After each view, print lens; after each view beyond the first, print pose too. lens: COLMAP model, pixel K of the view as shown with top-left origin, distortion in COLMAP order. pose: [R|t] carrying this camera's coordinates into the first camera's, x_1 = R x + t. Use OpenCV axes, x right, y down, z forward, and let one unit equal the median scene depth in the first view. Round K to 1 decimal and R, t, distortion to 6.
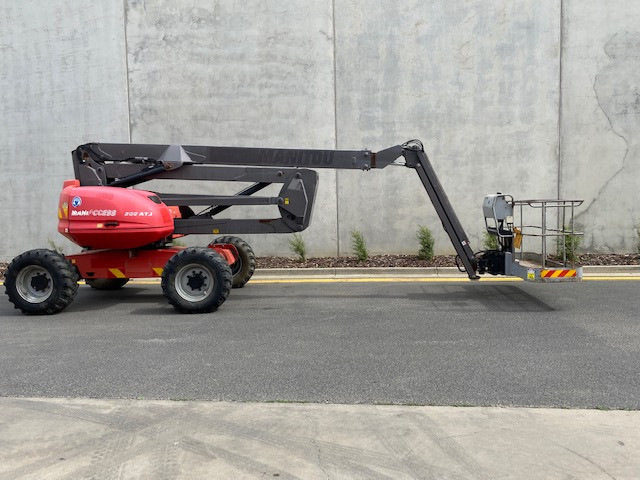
lens RADIAL K [[485.2, 0, 317.5], [0, 485.2, 241.0], [0, 0, 1]] dist [0.030654, -0.035010]
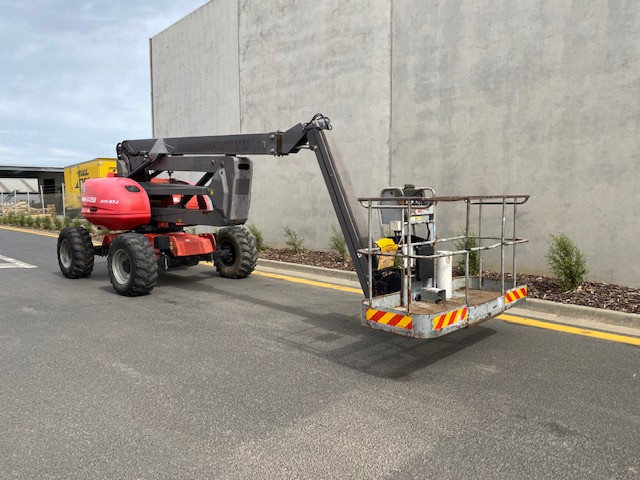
lens RADIAL K [[482.6, 0, 316.4], [0, 482.6, 239.9], [0, 0, 1]] dist [0.029954, -0.031569]
pose [[0.762729, 0.077799, -0.642021, 0.493394], [-0.063015, 0.996954, 0.045946, -0.032476], [0.643641, 0.005413, 0.765309, 0.295479]]
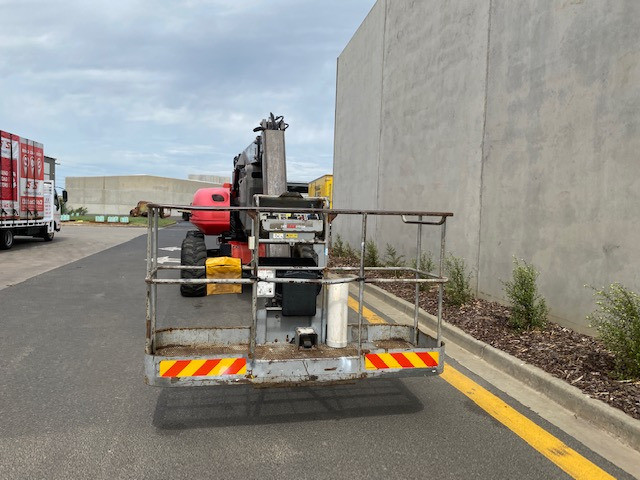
lens RADIAL K [[485.2, 0, 317.5], [0, 485.2, 241.0], [0, 0, 1]] dist [0.030654, -0.035010]
pose [[0.292944, 0.094623, -0.951436, 0.614754], [-0.115188, 0.991336, 0.063125, -0.058715], [0.949166, 0.091102, 0.301305, 0.618295]]
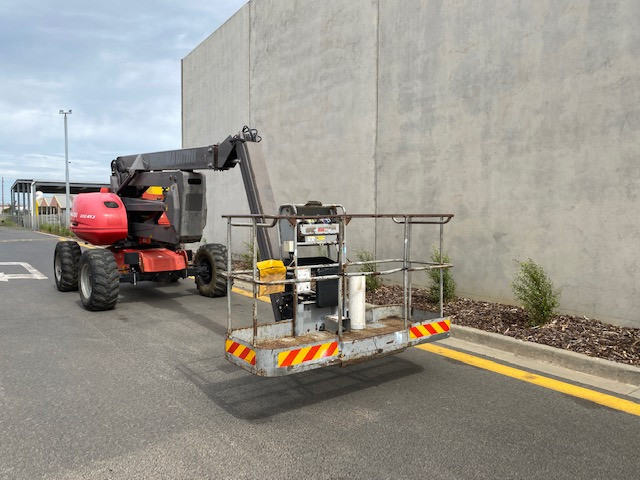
lens RADIAL K [[485.2, 0, 317.5], [0, 485.2, 241.0], [0, 0, 1]] dist [0.030654, -0.035010]
pose [[0.654307, 0.068725, -0.753100, 0.580338], [-0.078624, 0.996647, 0.022641, -0.044715], [0.752131, 0.044398, 0.657516, 0.435013]]
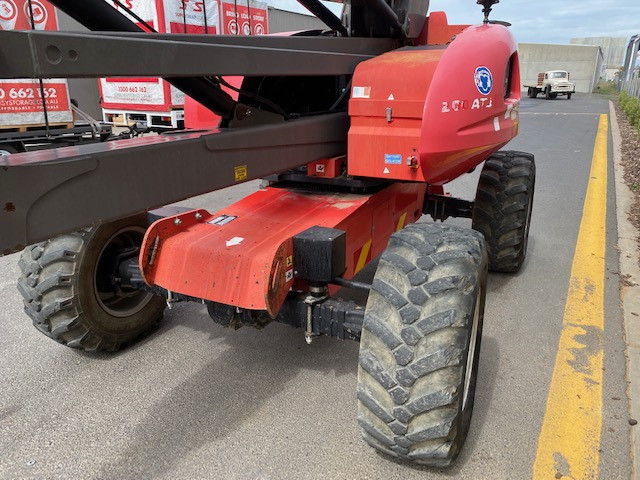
lens RADIAL K [[482.6, 0, 316.4], [0, 482.6, 239.9], [0, 0, 1]] dist [0.029954, -0.031569]
pose [[-0.405698, 0.313342, -0.858619, 0.019605], [-0.056579, 0.928989, 0.365756, -0.069009], [0.912255, 0.196966, -0.359160, 0.871398]]
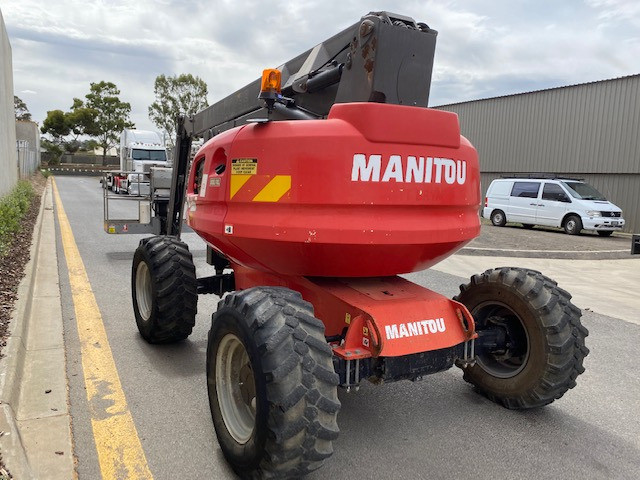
lens RADIAL K [[491.2, 0, 308.4], [0, 491.2, 238.4], [0, 0, 1]] dist [0.009086, -0.000068]
pose [[-0.548162, -0.105116, 0.829740, -0.580979], [0.044759, 0.986962, 0.154604, -0.066531], [-0.835173, 0.121886, -0.536311, 0.969838]]
